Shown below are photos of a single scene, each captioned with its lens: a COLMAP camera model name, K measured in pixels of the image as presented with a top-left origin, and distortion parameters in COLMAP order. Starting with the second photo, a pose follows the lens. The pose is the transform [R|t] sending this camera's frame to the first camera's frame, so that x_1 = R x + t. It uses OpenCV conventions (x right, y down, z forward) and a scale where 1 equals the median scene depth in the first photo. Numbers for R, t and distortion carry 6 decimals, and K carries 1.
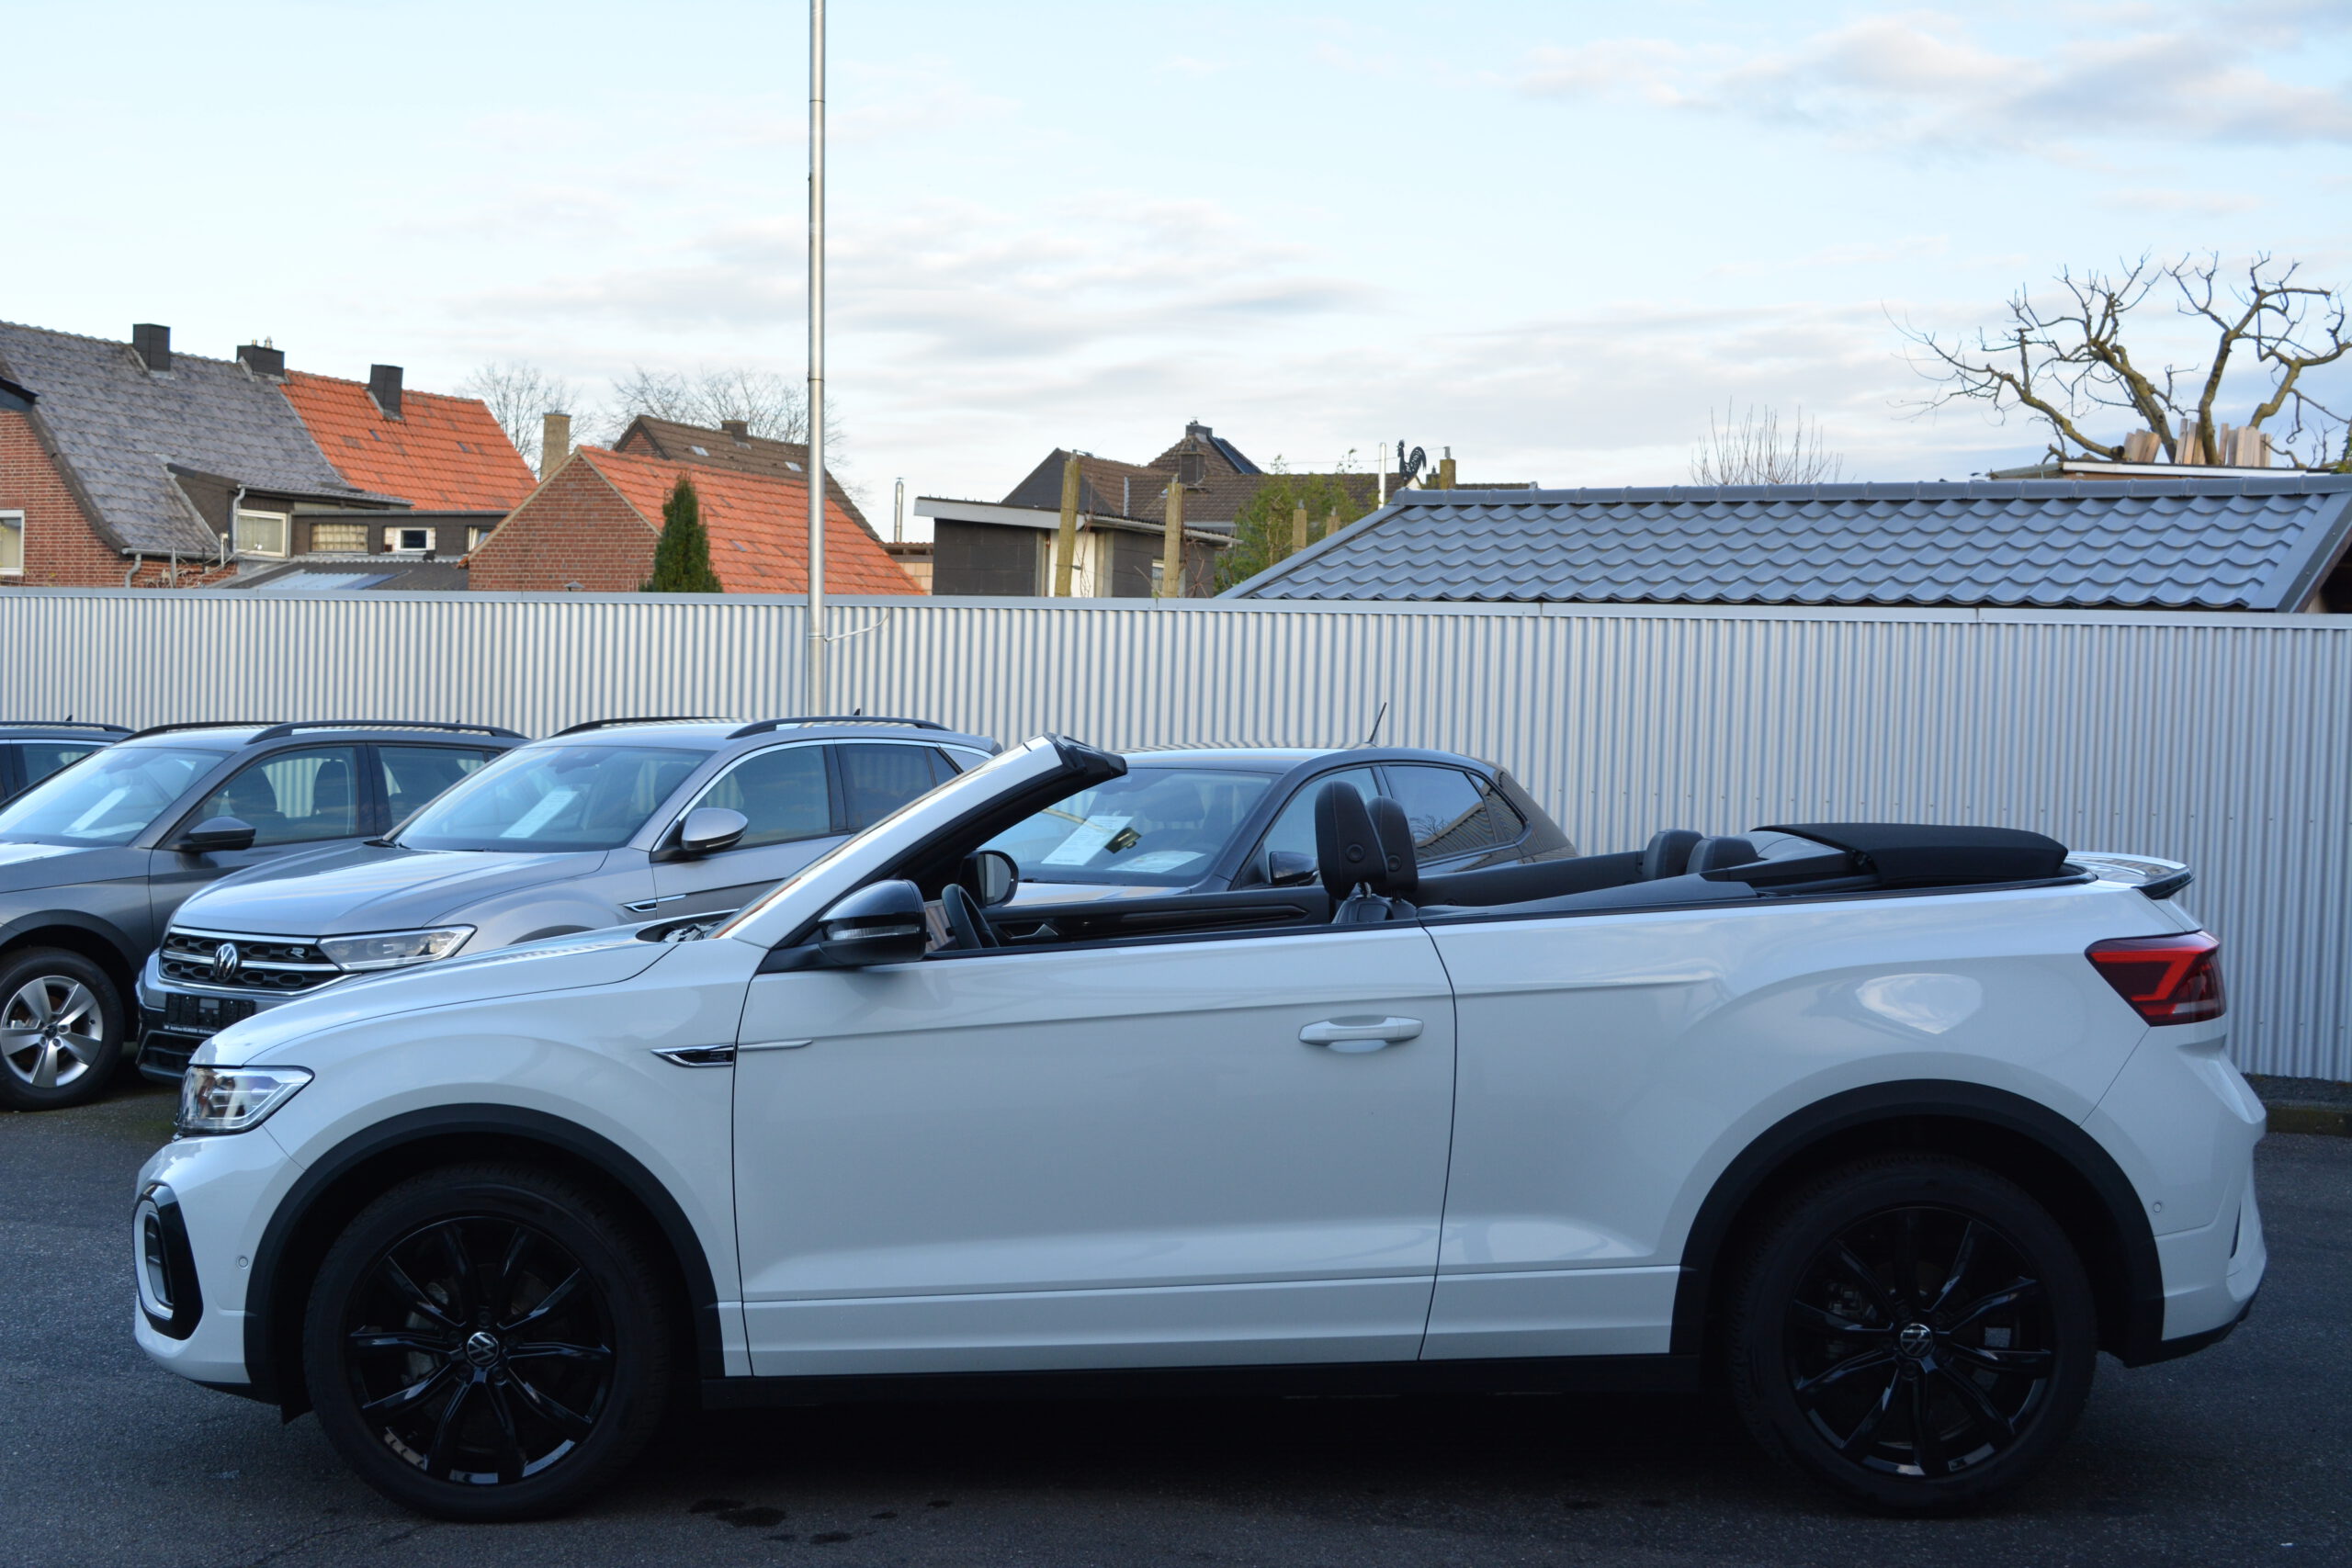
lens RADIAL K [[2880.6, 0, 1176.0], [0, 2880.6, 784.0], [0, 0, 1]] dist [-0.040258, -0.033698]
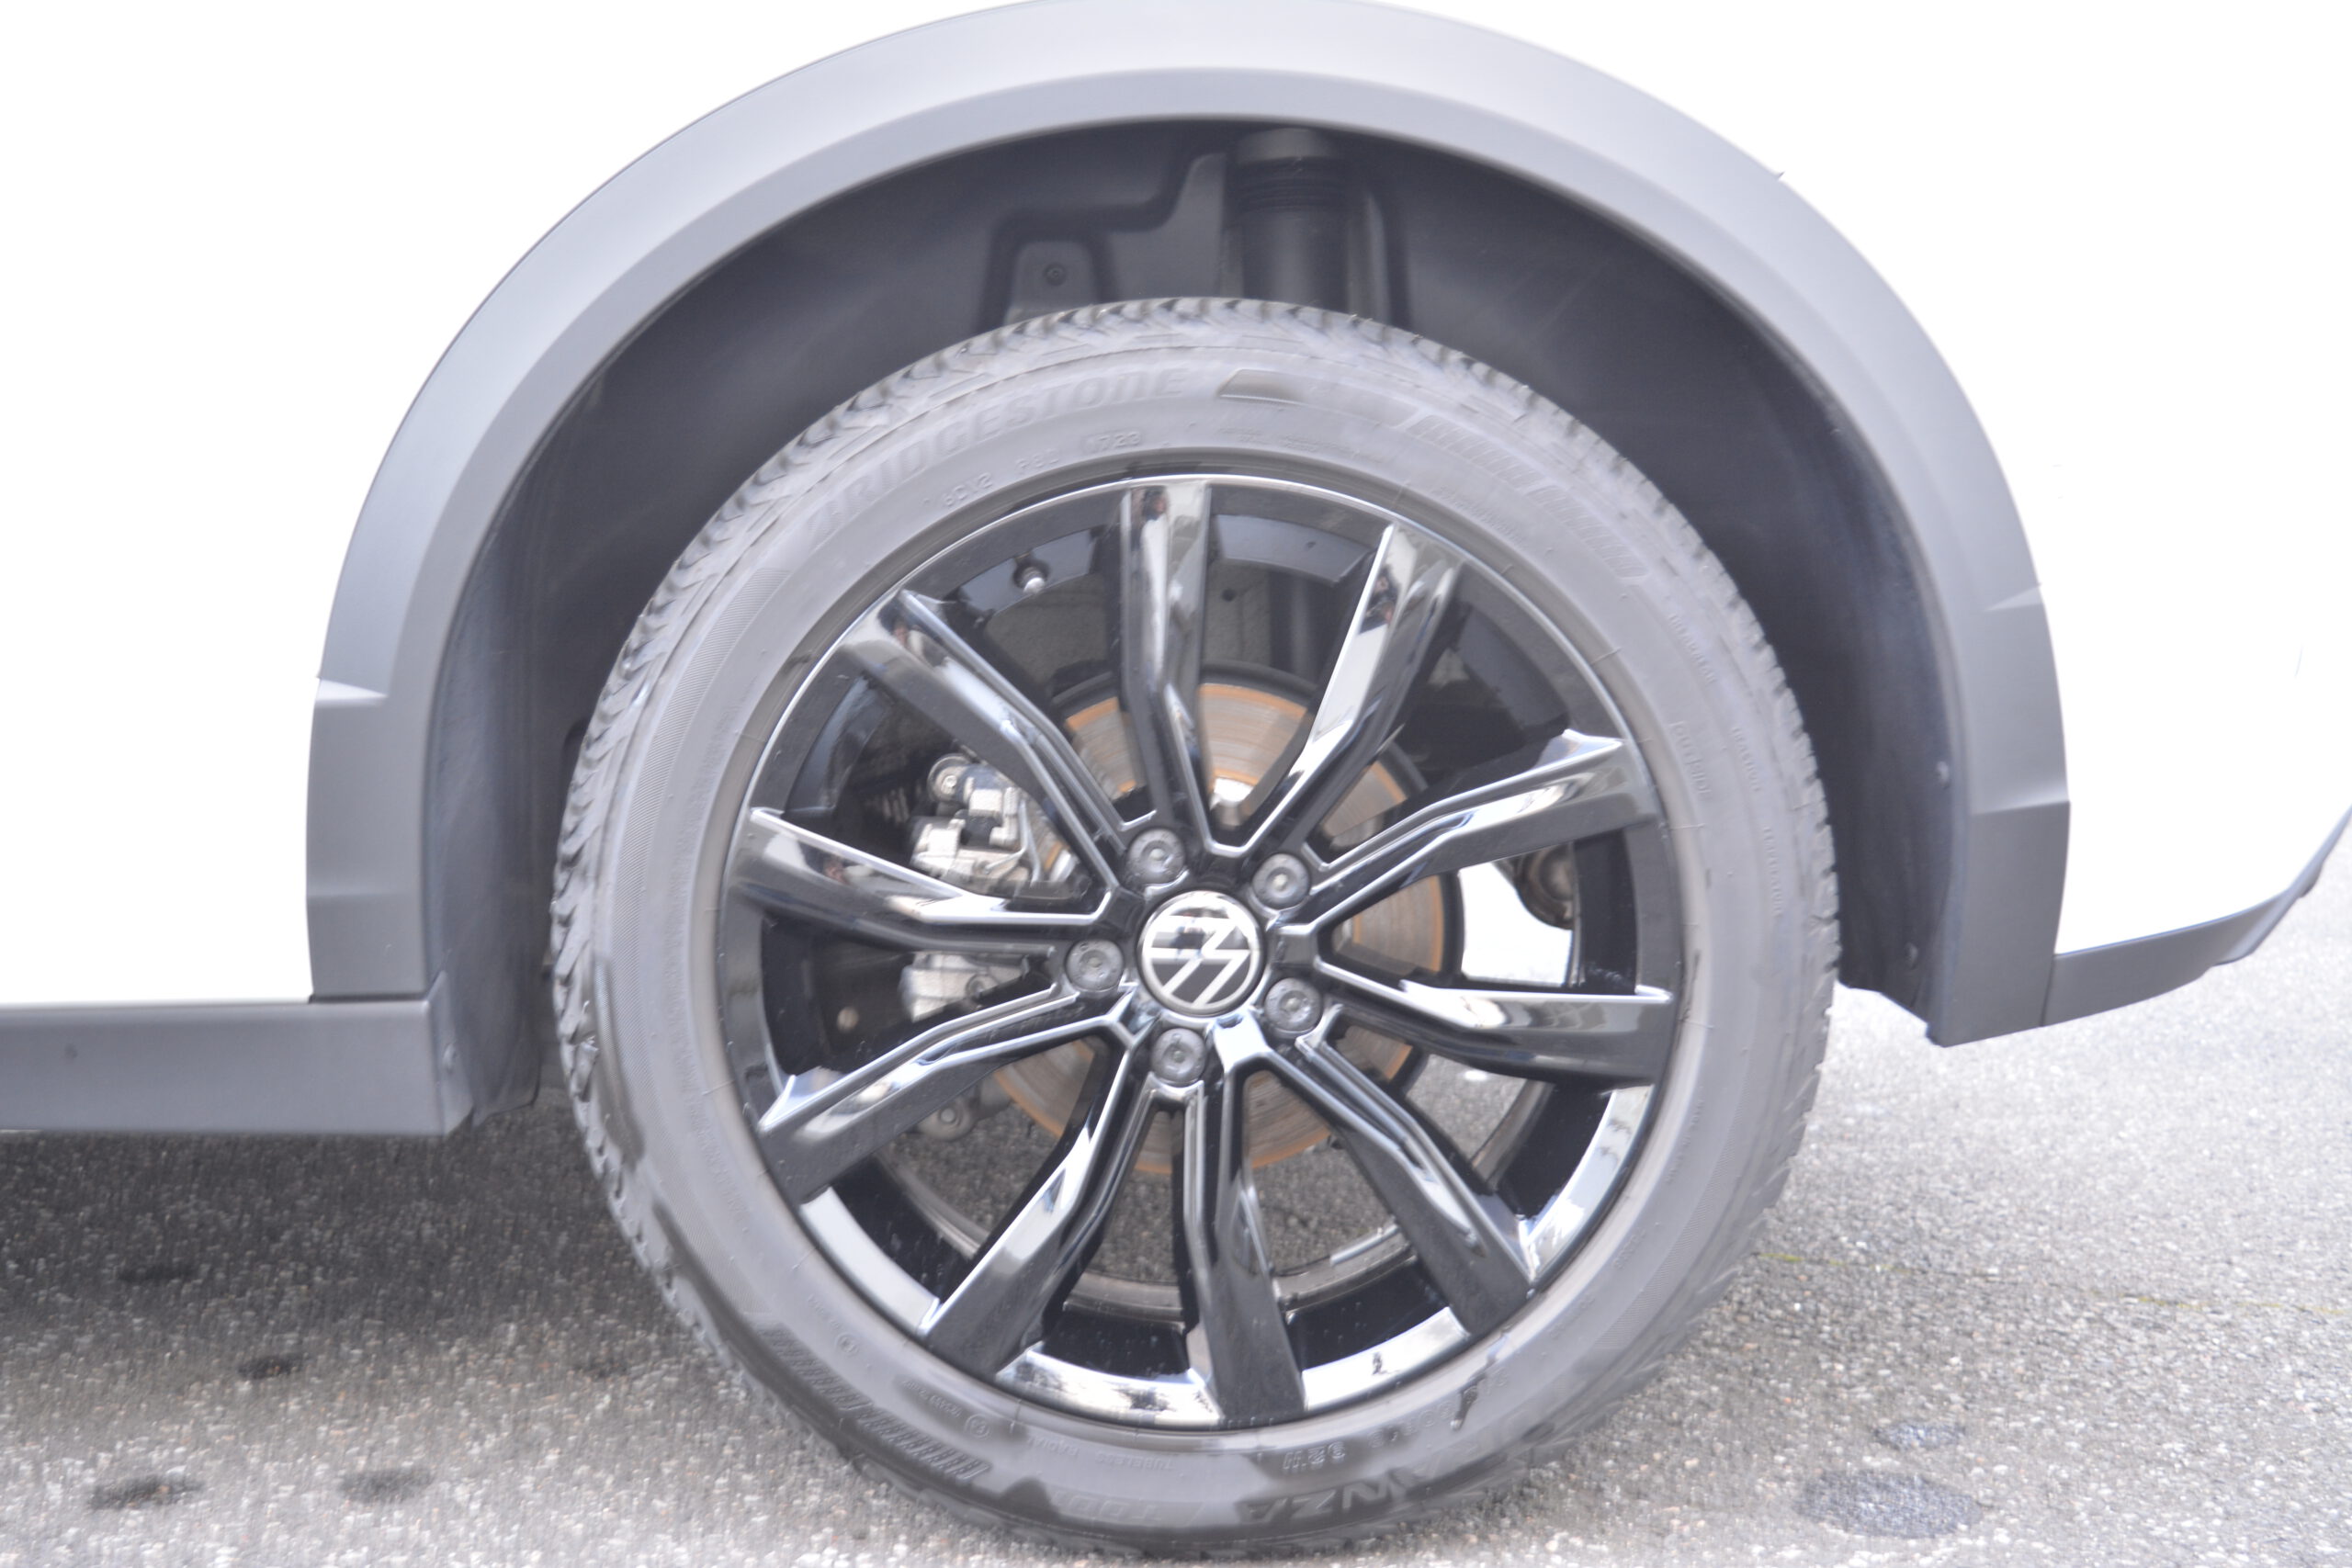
lens RADIAL K [[2790.6, 0, 1177.3], [0, 2790.6, 836.0], [0, 0, 1]] dist [-0.047529, 0.004783]
pose [[0.999420, -0.000577, 0.034054, 0.112609], [-0.003919, 0.991269, 0.131799, 0.066624], [-0.033833, -0.131856, 0.990691, 0.332574]]
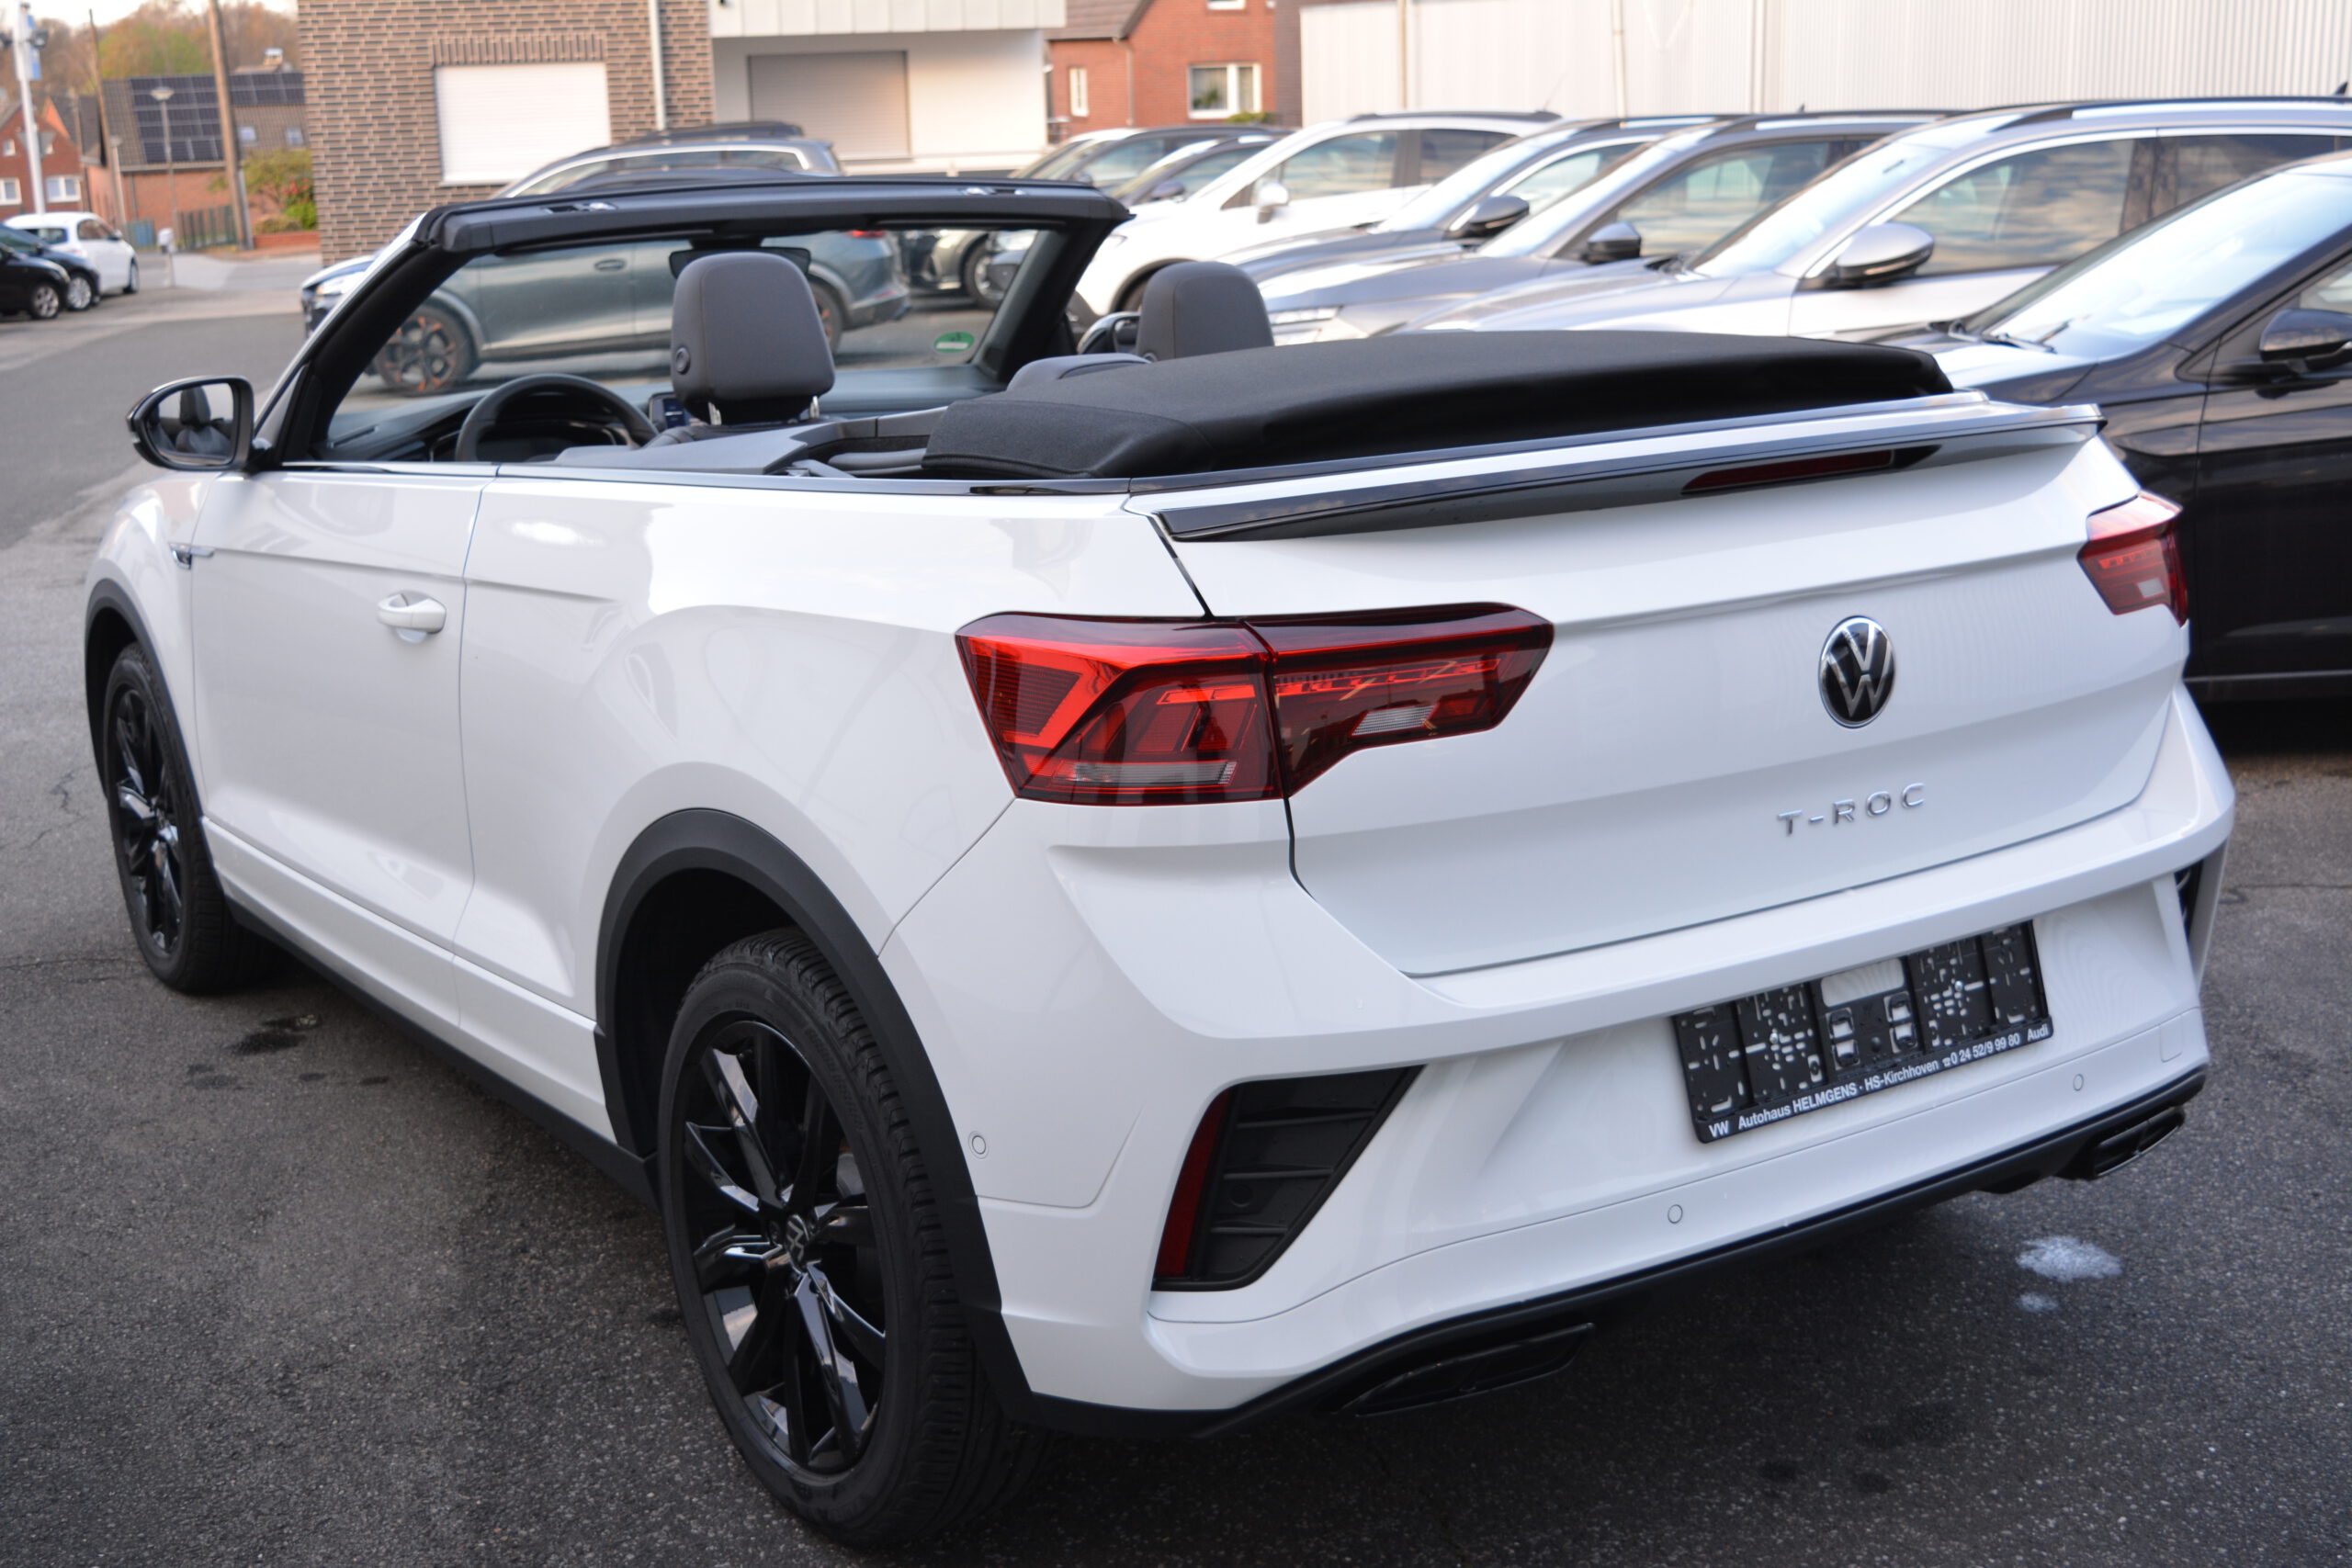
lens RADIAL K [[2790.6, 0, 1177.3], [0, 2790.6, 836.0], [0, 0, 1]] dist [-0.047529, 0.004783]
pose [[0.550228, 0.186417, -0.813940, 0.345395], [0.019079, 0.971700, 0.235446, -0.010235], [0.834797, -0.145078, 0.531099, 0.352982]]
